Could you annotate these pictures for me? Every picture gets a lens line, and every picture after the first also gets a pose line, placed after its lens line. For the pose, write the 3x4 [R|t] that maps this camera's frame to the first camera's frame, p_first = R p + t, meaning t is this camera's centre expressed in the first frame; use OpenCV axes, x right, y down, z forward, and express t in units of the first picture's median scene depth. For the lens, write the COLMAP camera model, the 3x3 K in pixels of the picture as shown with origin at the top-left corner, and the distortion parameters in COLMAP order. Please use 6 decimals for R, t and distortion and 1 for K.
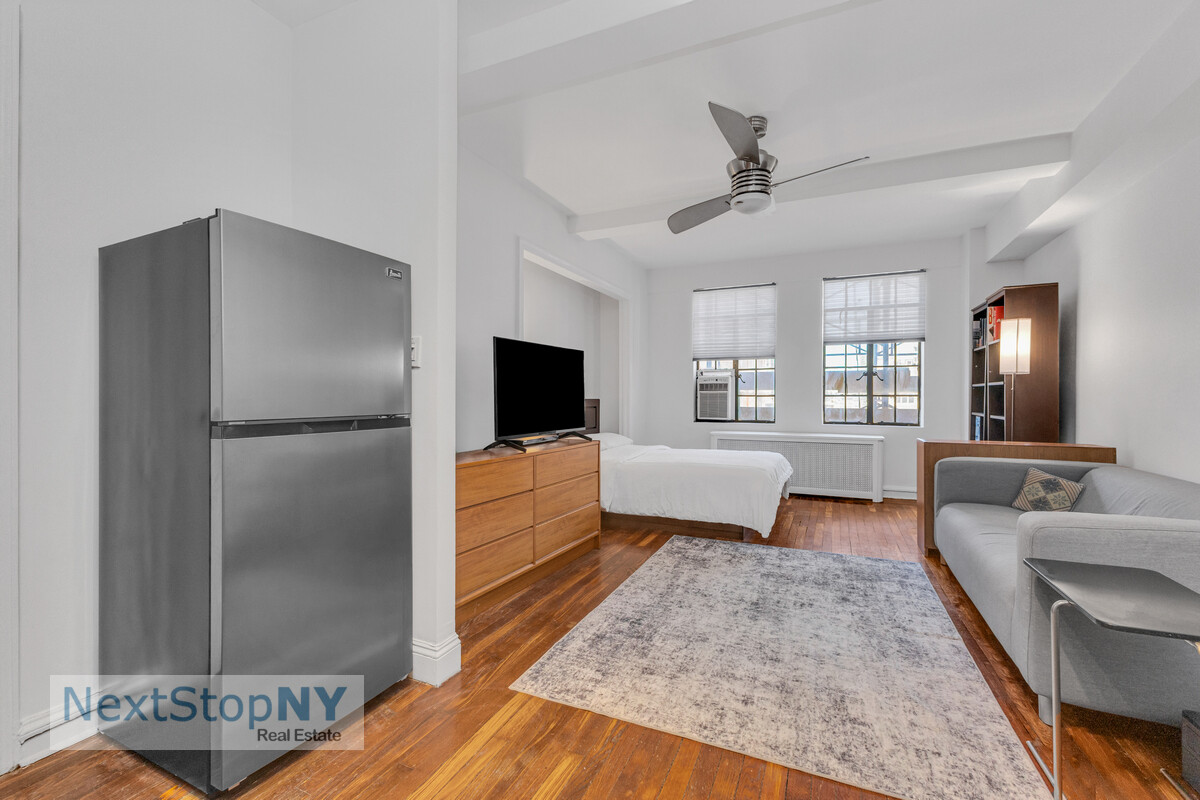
lens RADIAL K [[564.6, 0, 555.6], [0, 564.6, 400.6], [0, 0, 1]] dist [0.015425, 0.000387]
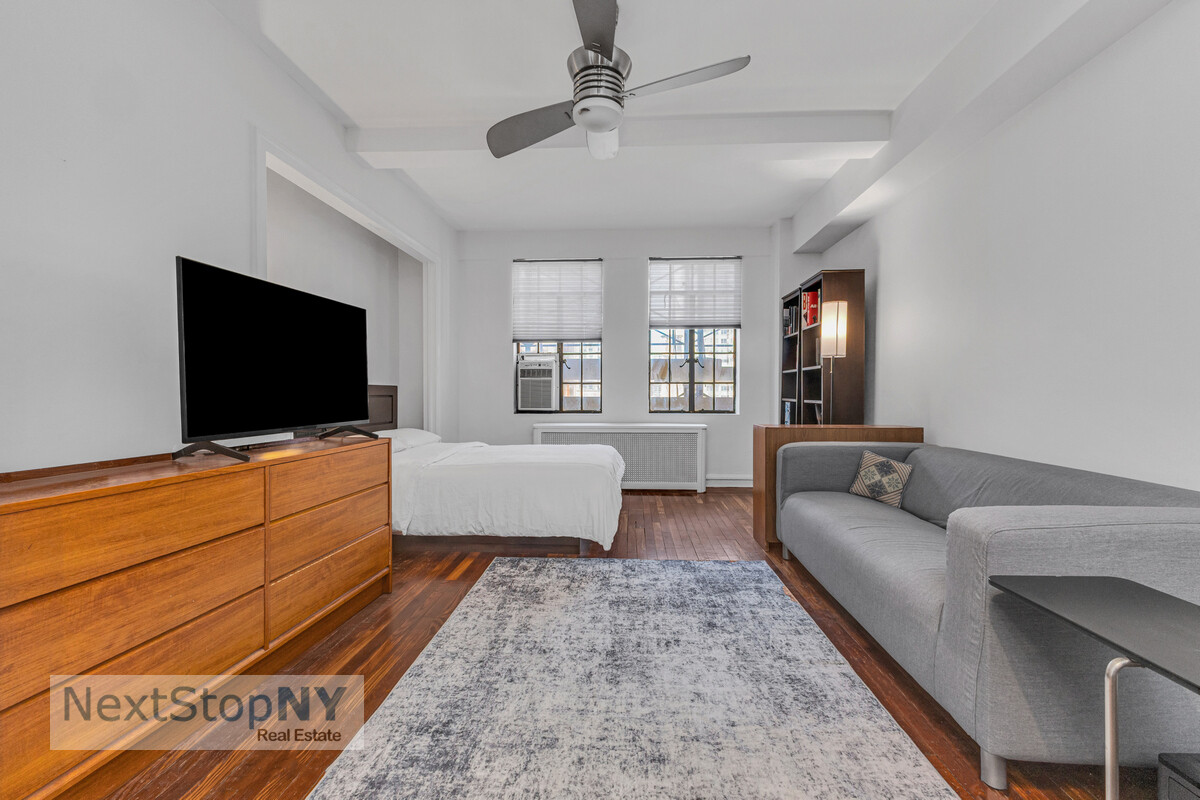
lens RADIAL K [[564.6, 0, 605.3], [0, 564.6, 394.2], [0, 0, 1]] dist [0.015425, 0.000387]
pose [[0.914847, -0.002083, 0.403794, 0.046432], [0.004273, 0.999981, -0.004523, 0.025029], [-0.403777, 0.005863, 0.914839, 0.301512]]
